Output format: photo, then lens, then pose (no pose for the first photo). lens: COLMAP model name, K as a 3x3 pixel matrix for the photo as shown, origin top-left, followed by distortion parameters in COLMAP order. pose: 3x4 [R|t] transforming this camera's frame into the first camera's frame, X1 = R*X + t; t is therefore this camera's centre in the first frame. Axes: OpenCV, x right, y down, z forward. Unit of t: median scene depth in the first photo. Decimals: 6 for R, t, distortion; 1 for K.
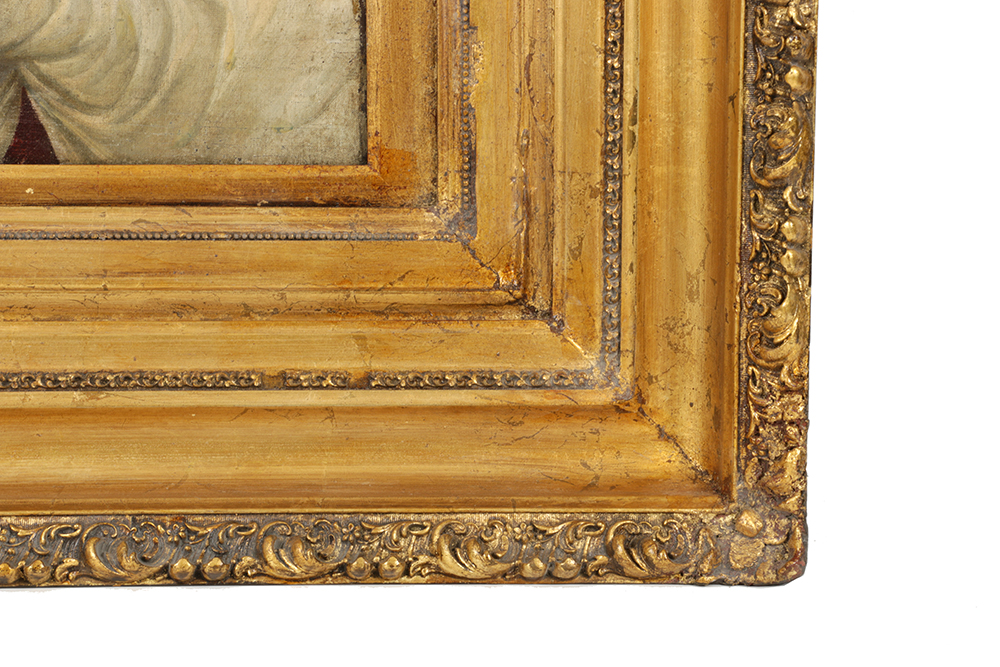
lens RADIAL K [[2365.2, 0, 499.5], [0, 2365.2, 365.9], [0, 0, 1]] dist [0.194492, 0.615244]
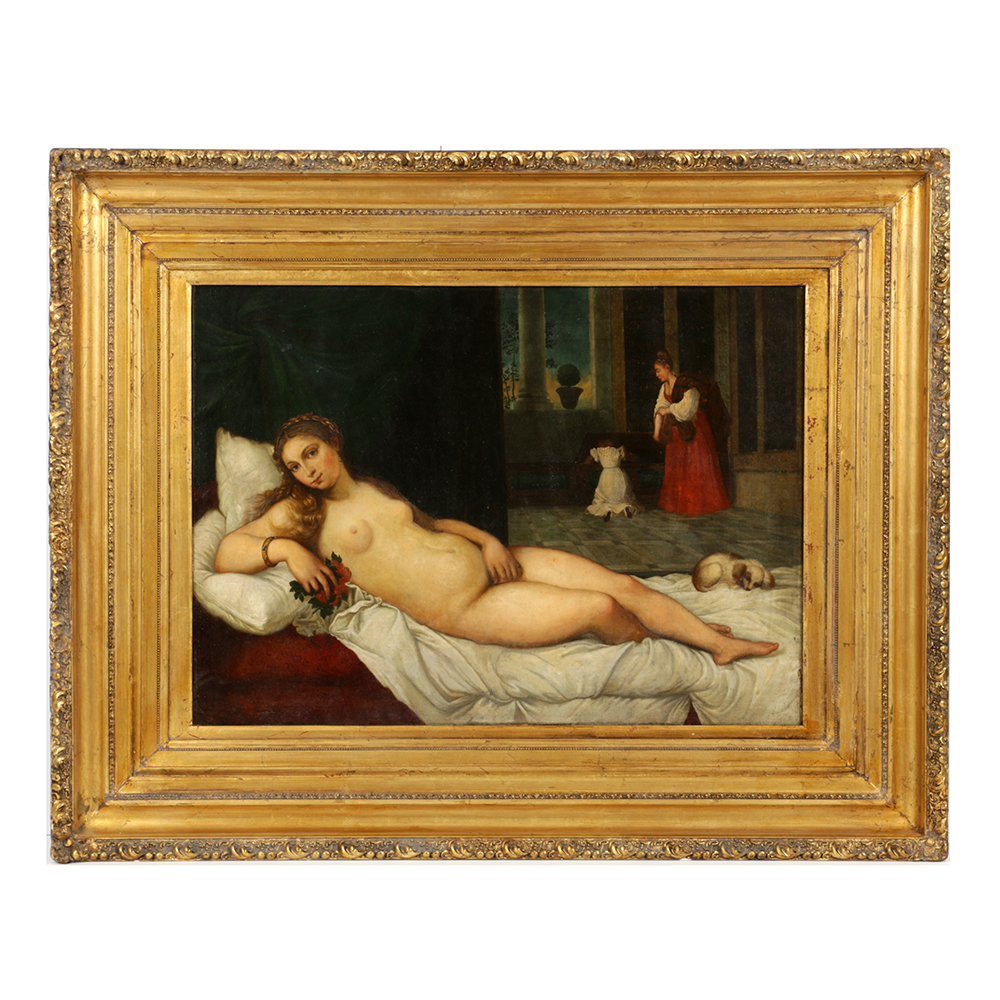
lens RADIAL K [[3159.1, 0, 467.1], [0, 3159.1, 546.4], [0, 0, 1]] dist [0.112883, -0.116061]
pose [[0.999058, 0.000260, -0.043400, -0.316144], [-0.003909, 0.996456, -0.084020, 0.029904], [0.043224, 0.084110, 0.995519, -3.145242]]
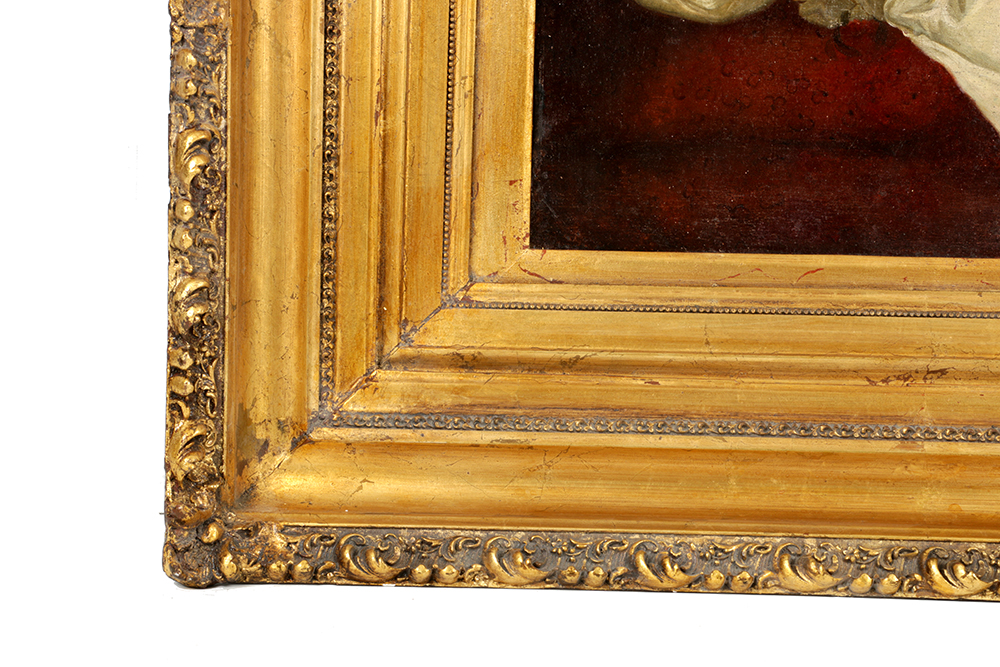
lens RADIAL K [[2365.2, 0, 499.5], [0, 2365.2, 365.9], [0, 0, 1]] dist [0.194492, 0.615244]
pose [[0.997216, 0.025075, -0.070231, -0.784800], [-0.029400, 0.997690, -0.061242, 0.054717], [0.068533, 0.063136, 0.995649, -0.232187]]
